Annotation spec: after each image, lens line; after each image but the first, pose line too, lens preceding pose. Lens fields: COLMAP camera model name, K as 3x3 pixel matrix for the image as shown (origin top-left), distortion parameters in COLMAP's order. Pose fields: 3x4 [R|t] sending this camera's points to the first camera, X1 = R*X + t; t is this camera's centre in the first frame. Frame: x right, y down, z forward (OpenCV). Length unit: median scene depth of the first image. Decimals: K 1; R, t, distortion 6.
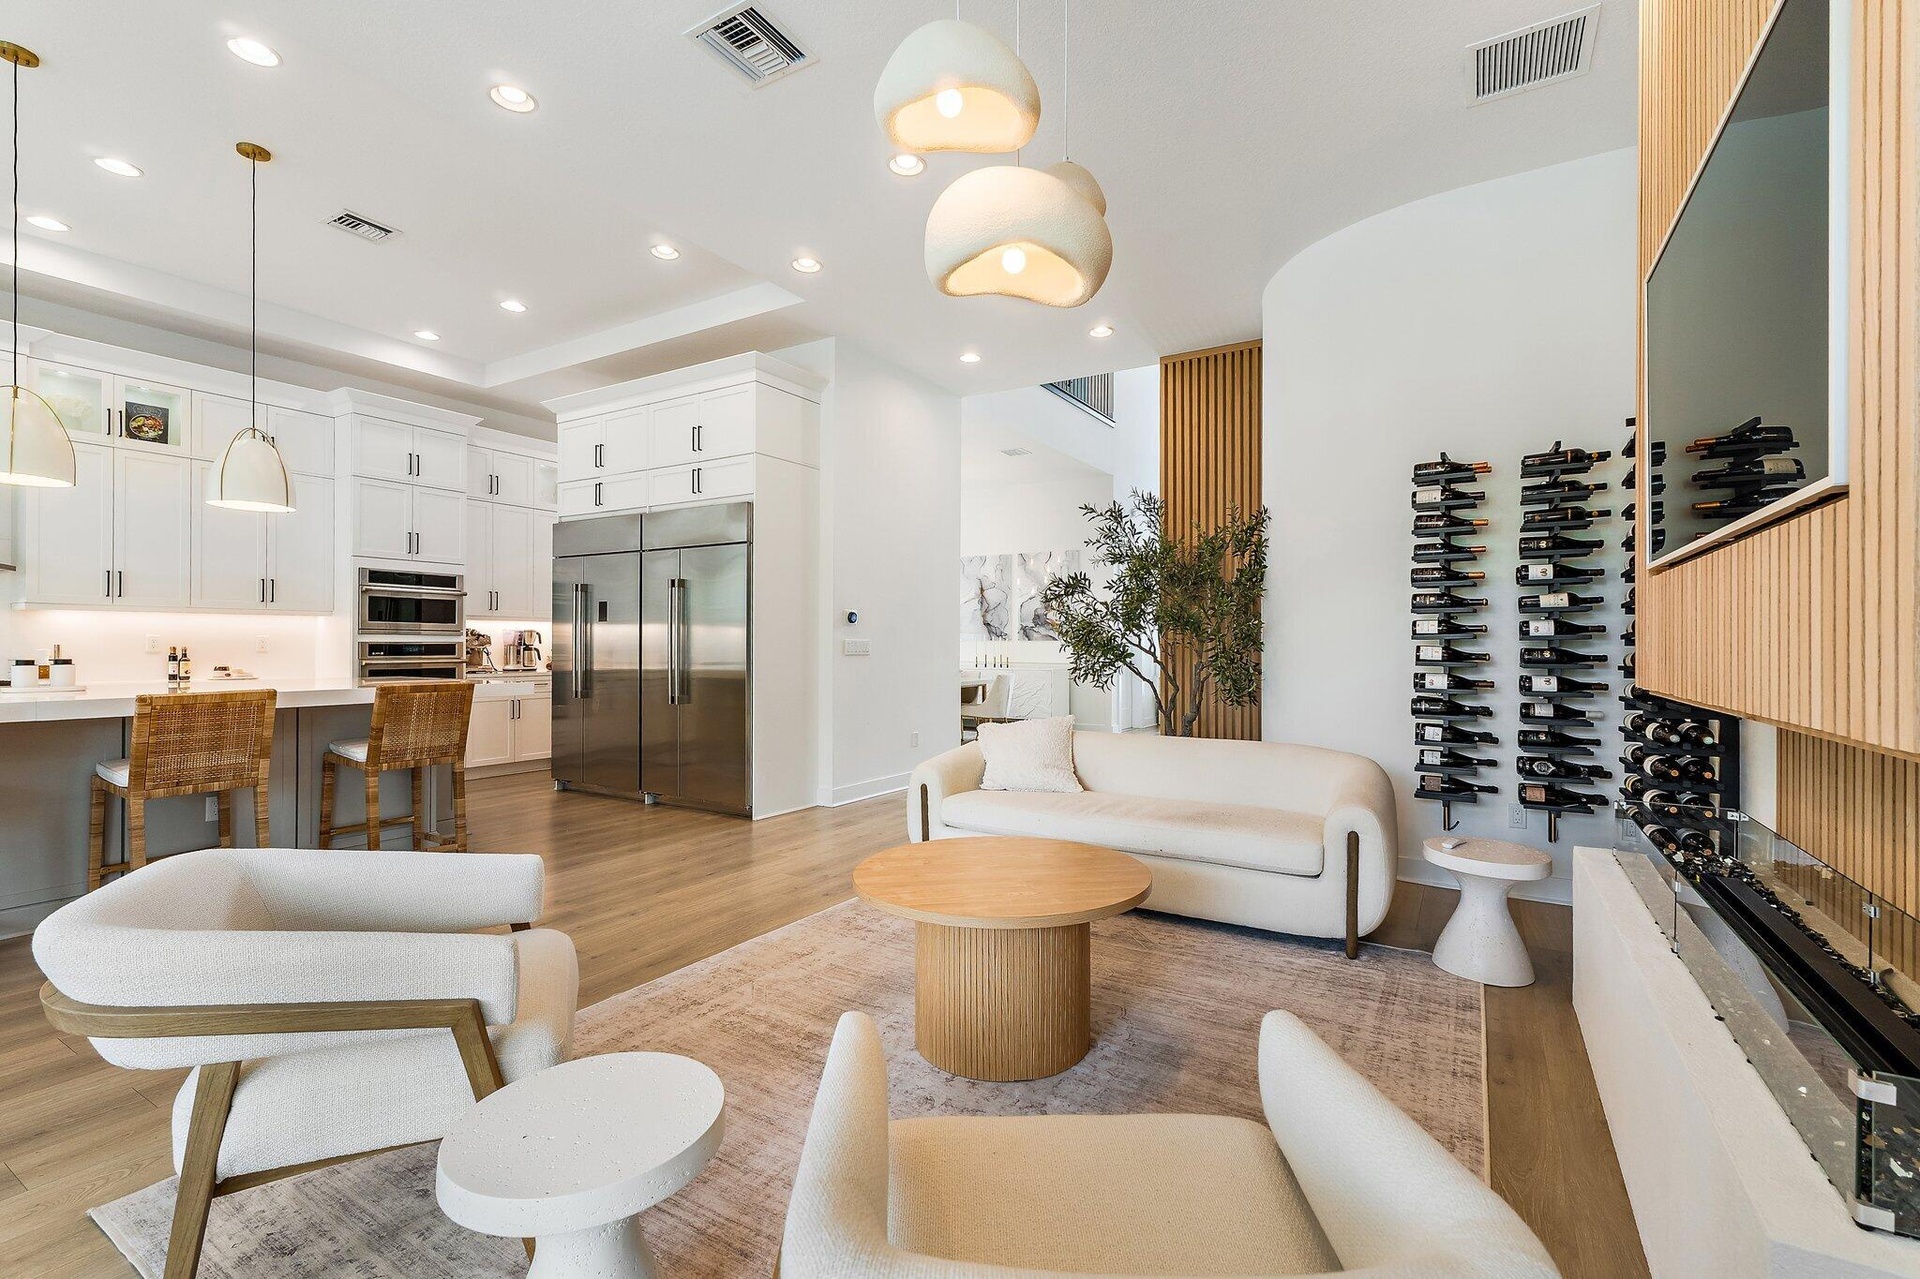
lens RADIAL K [[837.2, 0, 968.6], [0, 837.2, 640.8], [0, 0, 1]] dist [0.008489, 0.000118]
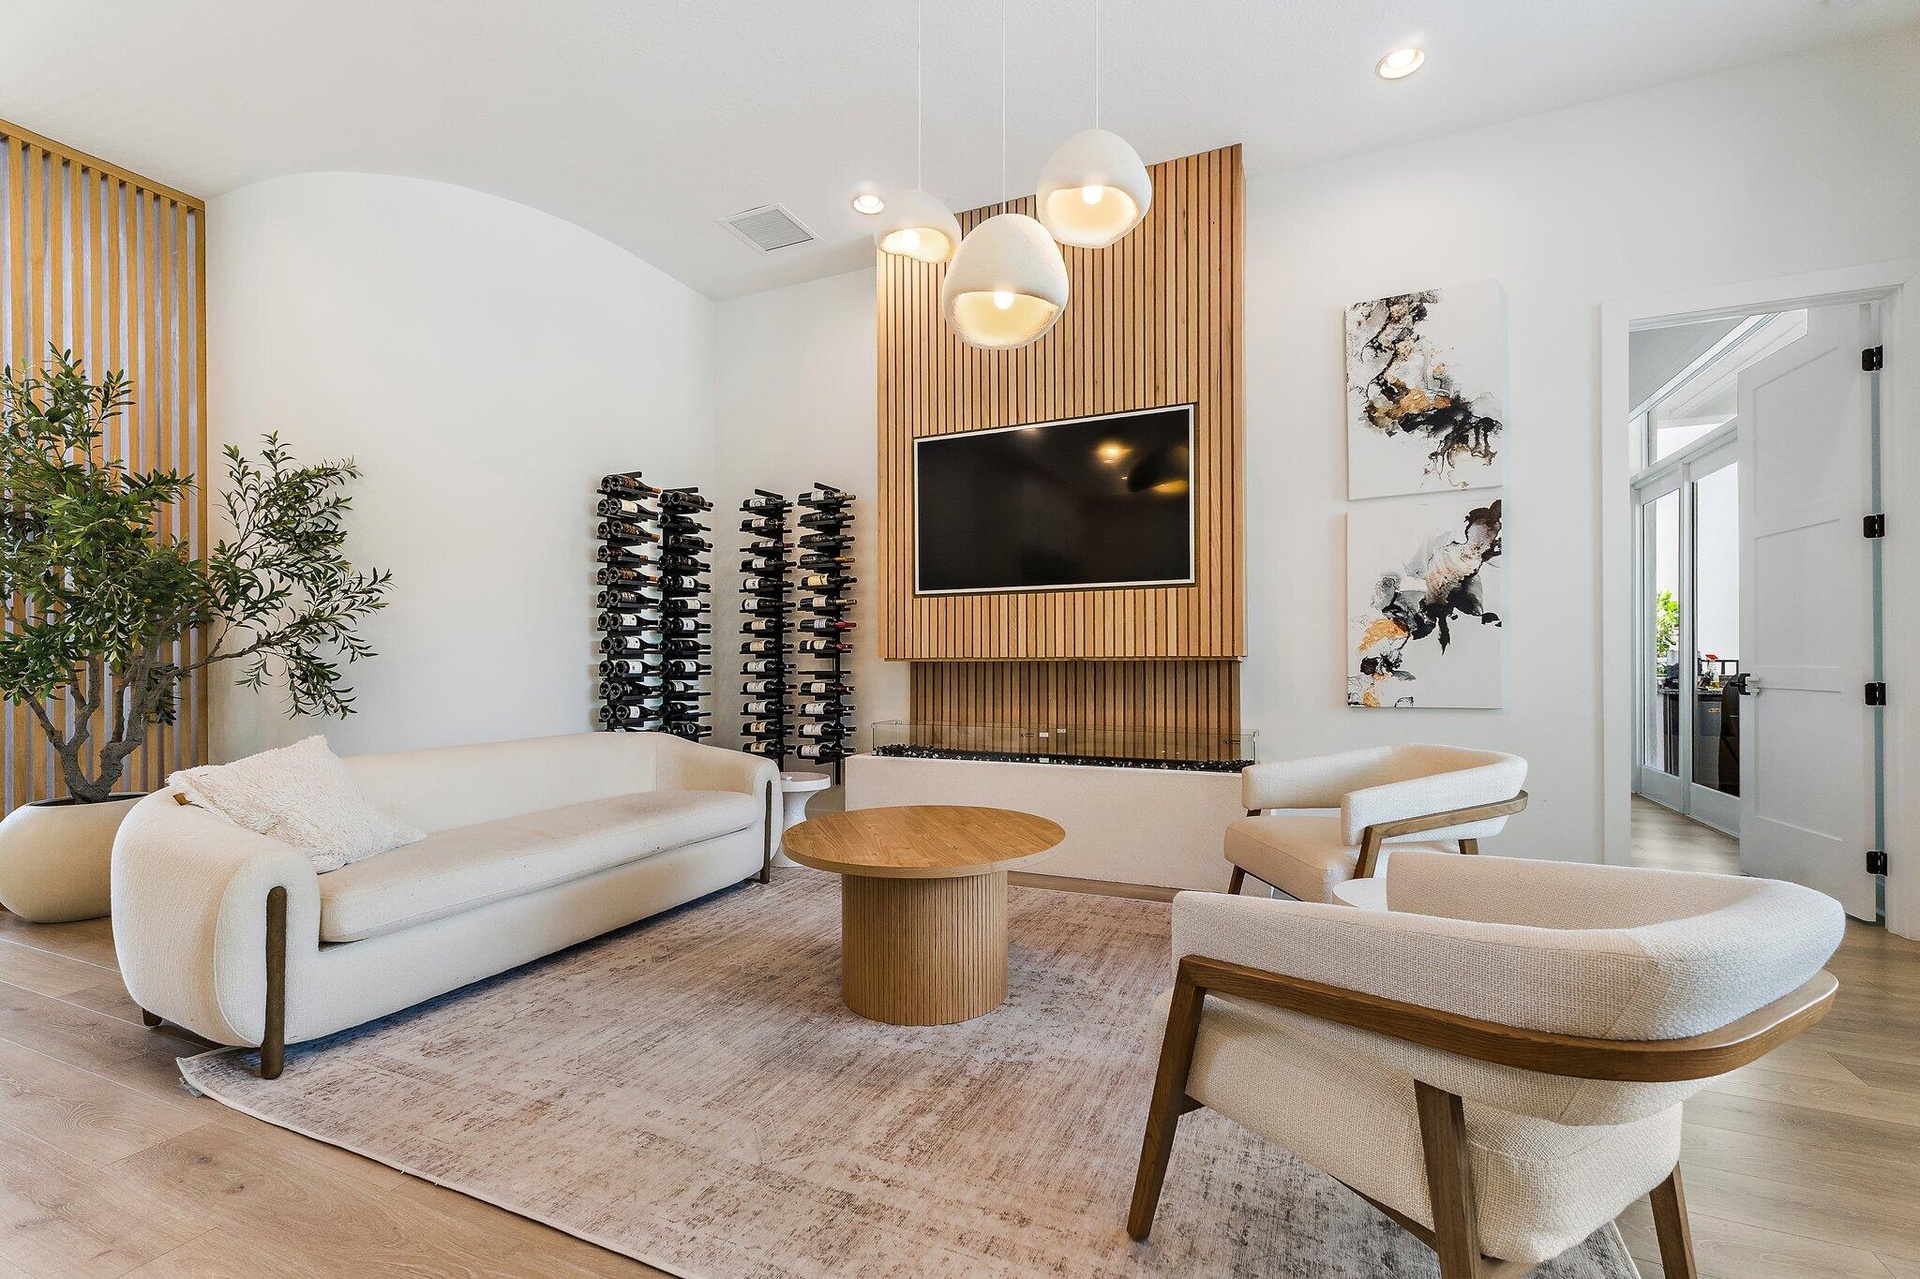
lens RADIAL K [[837.2, 0, 958.6], [0, 837.2, 657.3], [0, 0, 1]] dist [0.008489, 0.000118]
pose [[-0.140034, 0.002741, 0.990143, -0.823400], [-0.004282, 0.999985, -0.003374, 0.046650], [-0.990137, -0.004712, -0.140020, 0.900852]]
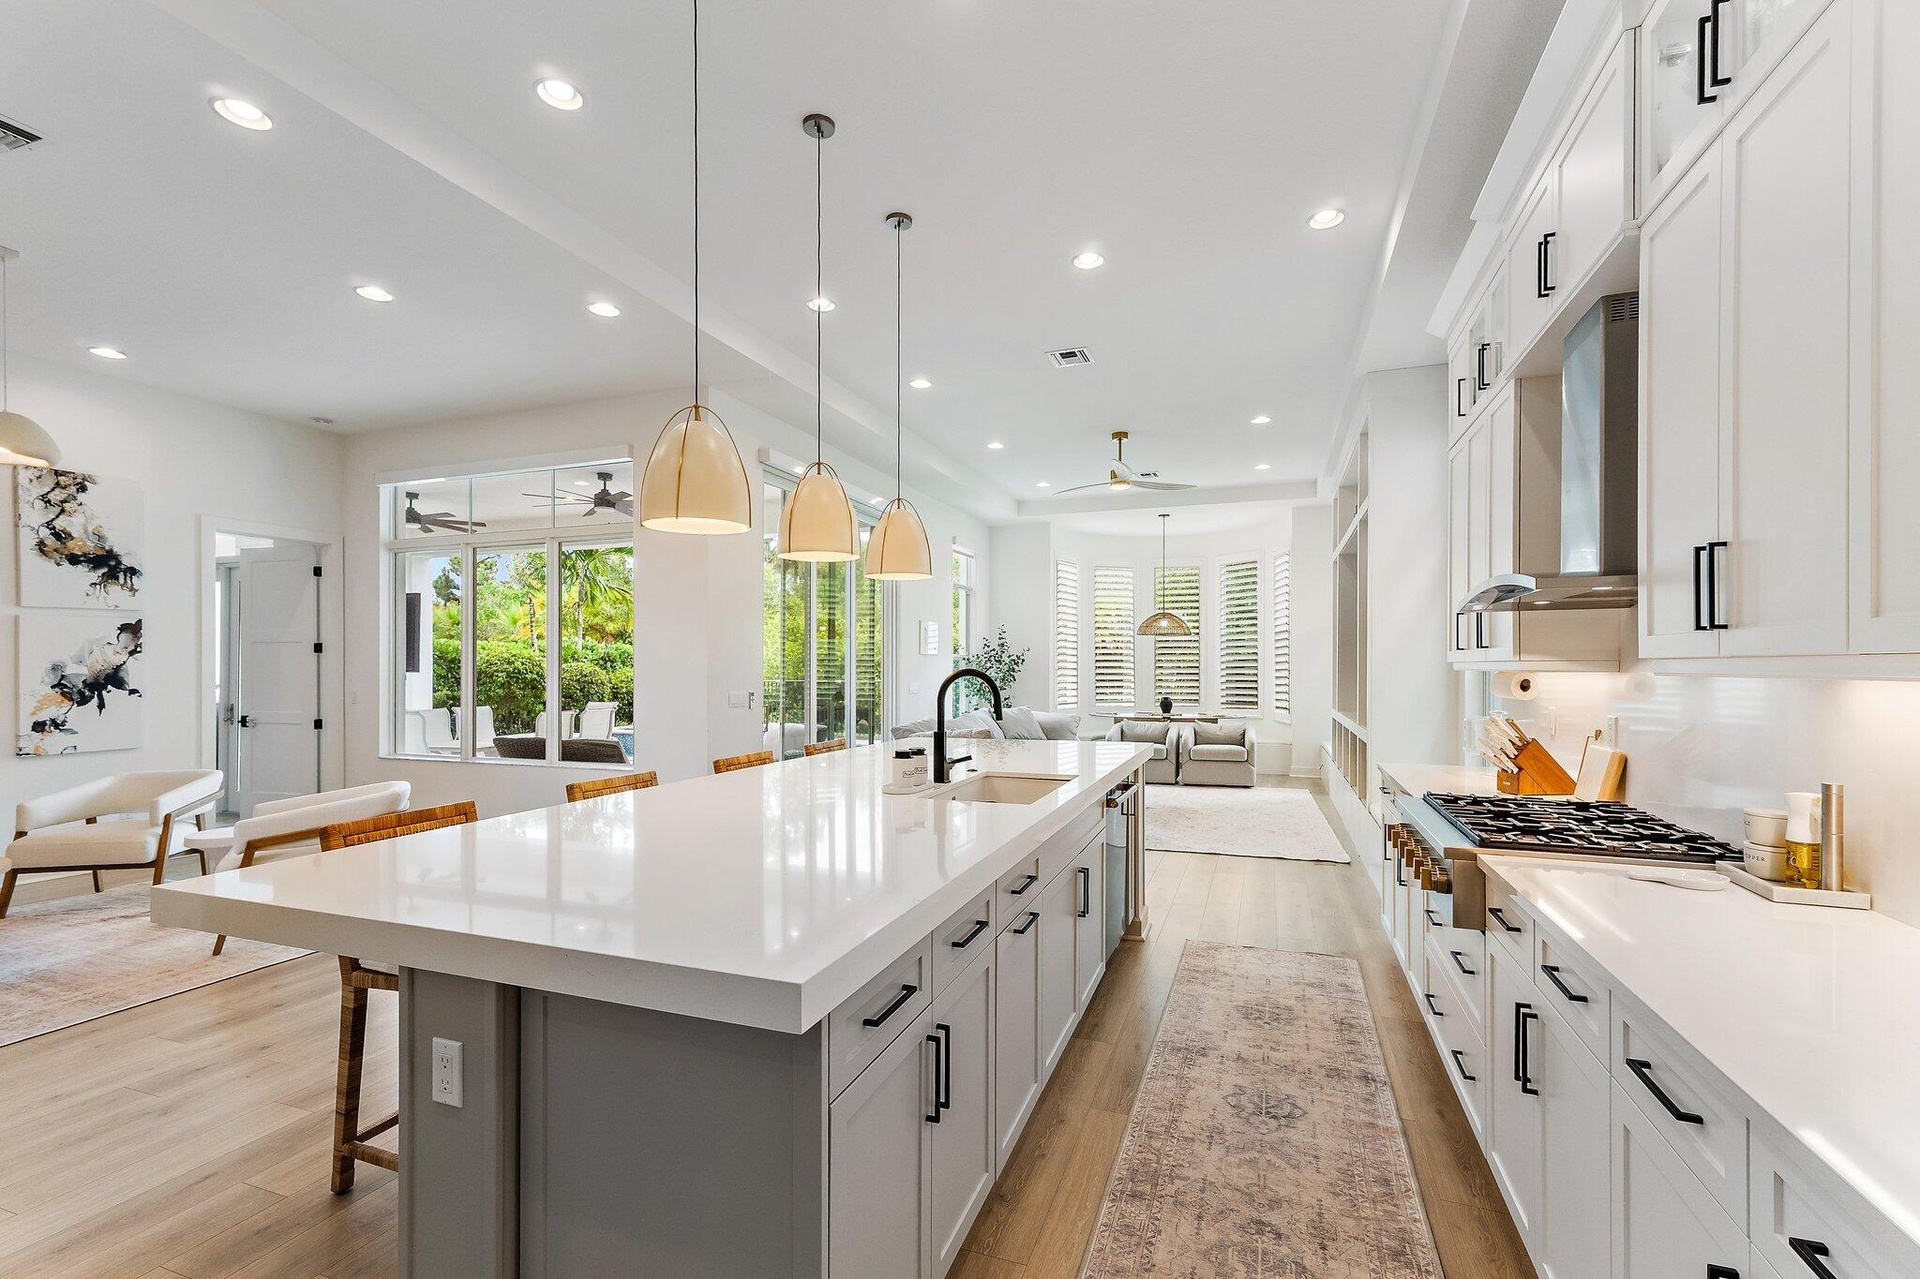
lens RADIAL K [[837.2, 0, 947.9], [0, 837.2, 658.5], [0, 0, 1]] dist [0.008489, 0.000118]
pose [[-0.984585, 0.000768, -0.174907, -1.251509], [0.003588, 0.999869, -0.015807, -0.058316], [0.174872, -0.016191, -0.984458, 2.244012]]
